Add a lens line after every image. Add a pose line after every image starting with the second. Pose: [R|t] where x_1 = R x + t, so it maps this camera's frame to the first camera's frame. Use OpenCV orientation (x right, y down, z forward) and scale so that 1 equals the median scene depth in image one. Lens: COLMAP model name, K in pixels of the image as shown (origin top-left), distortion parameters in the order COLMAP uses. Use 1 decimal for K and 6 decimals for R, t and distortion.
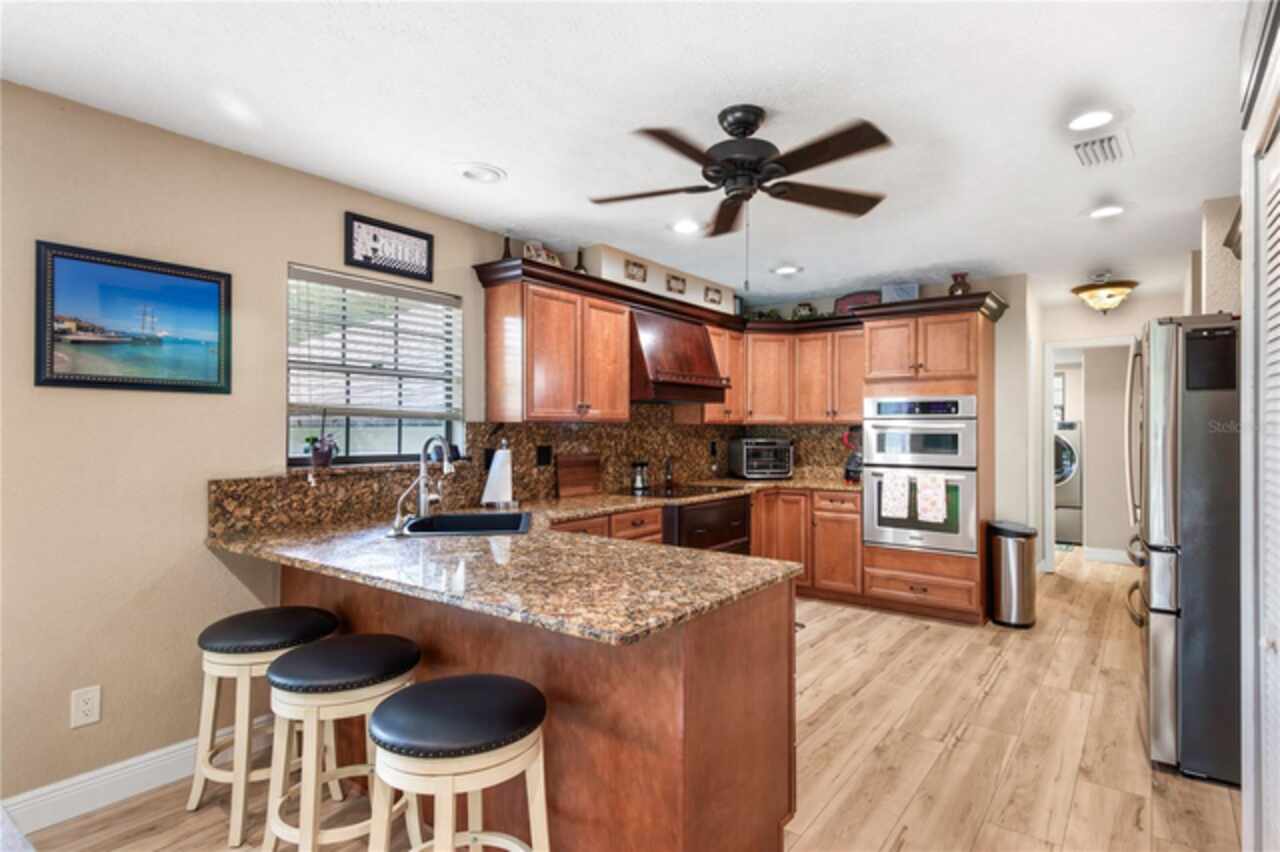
lens RADIAL K [[677.7, 0, 633.4], [0, 677.7, 426.2], [0, 0, 1]] dist [0.001259, 0.000192]
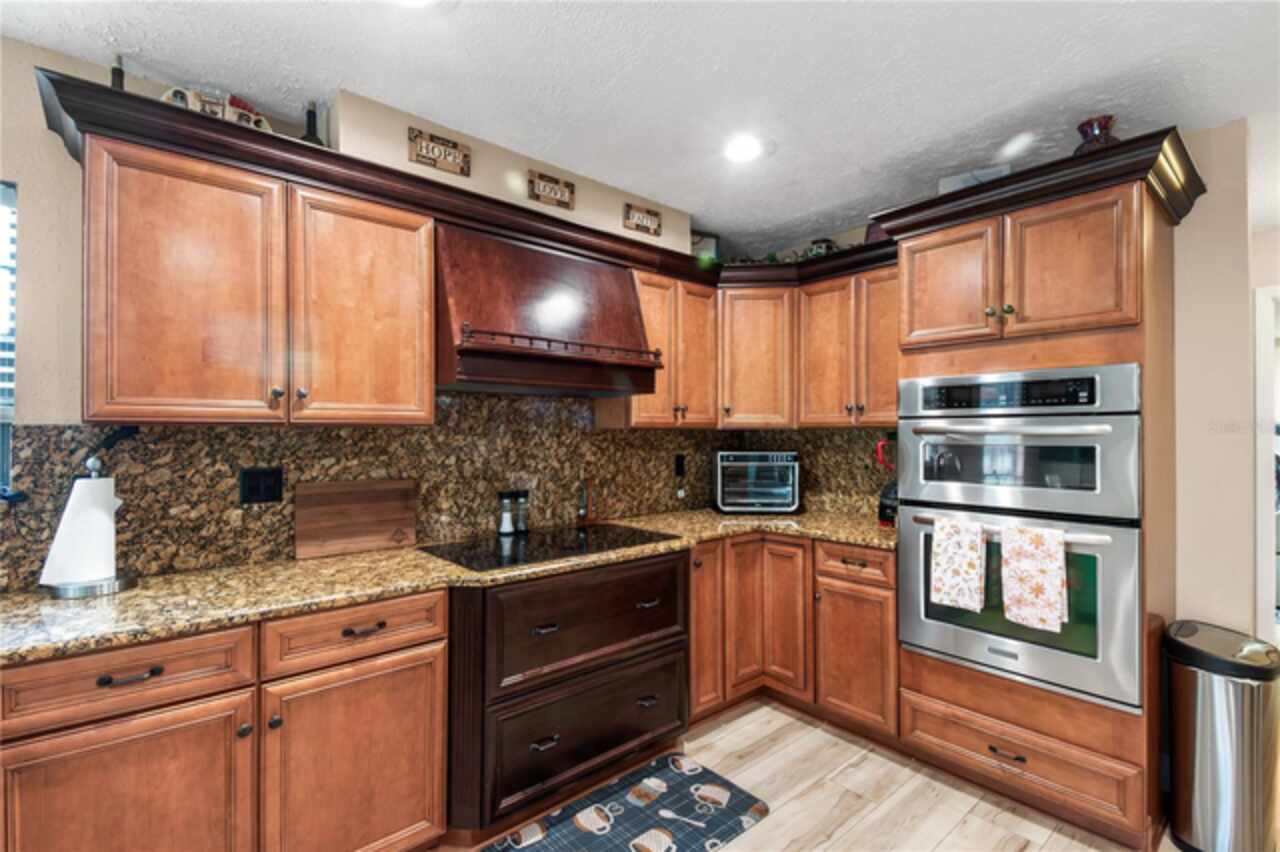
lens RADIAL K [[585.0, 0, 651.6], [0, 585.0, 430.9], [0, 0, 1]] dist [0.023587, -0.019695]
pose [[0.981564, -0.003192, -0.191107, 0.234479], [0.002825, 0.999994, -0.002197, 0.000390], [0.191113, 0.001616, 0.981567, 0.495701]]
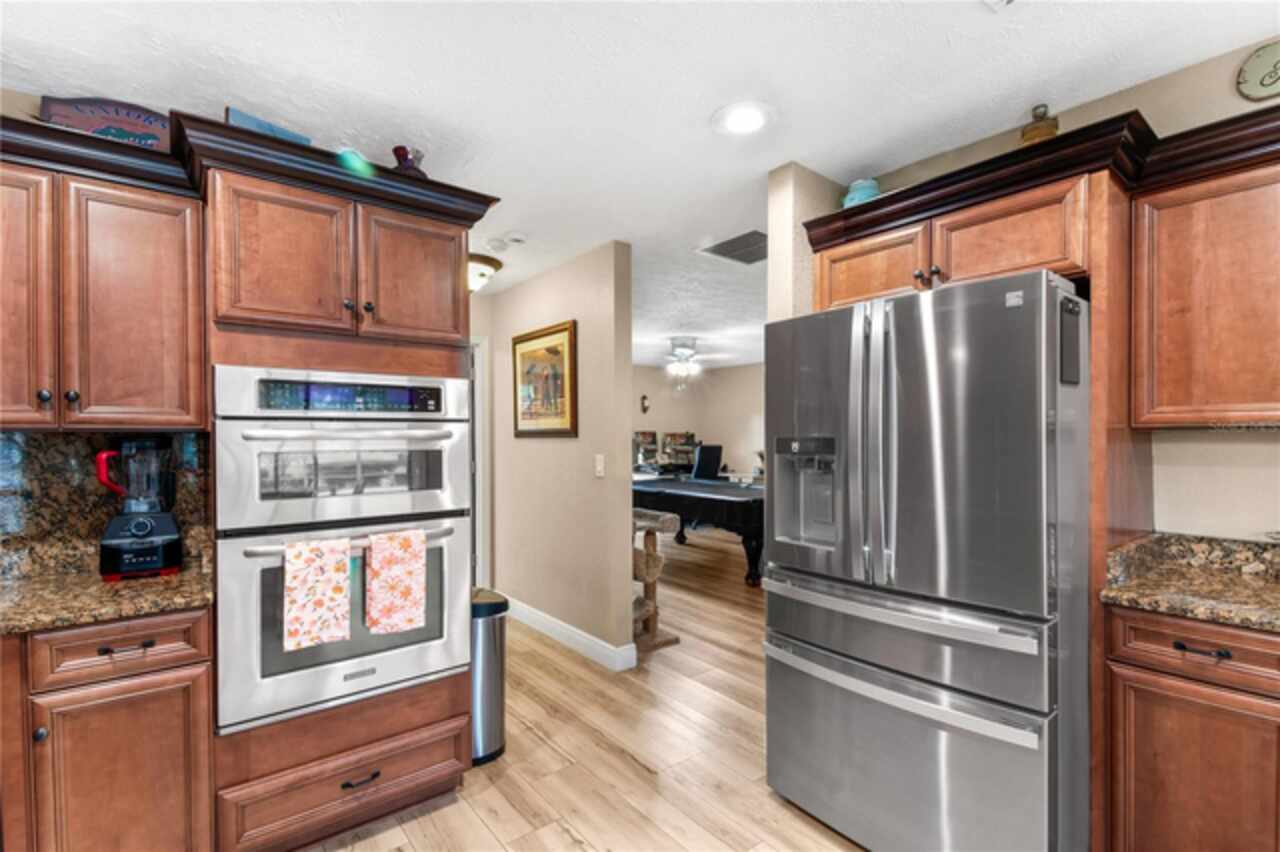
lens RADIAL K [[585.0, 0, 651.6], [0, 585.0, 430.9], [0, 0, 1]] dist [0.023587, -0.019695]
pose [[0.221125, 0.000962, 0.975245, 0.061532], [0.000581, 0.999999, -0.001118, -0.002486], [-0.975245, 0.000814, 0.221124, 0.679510]]
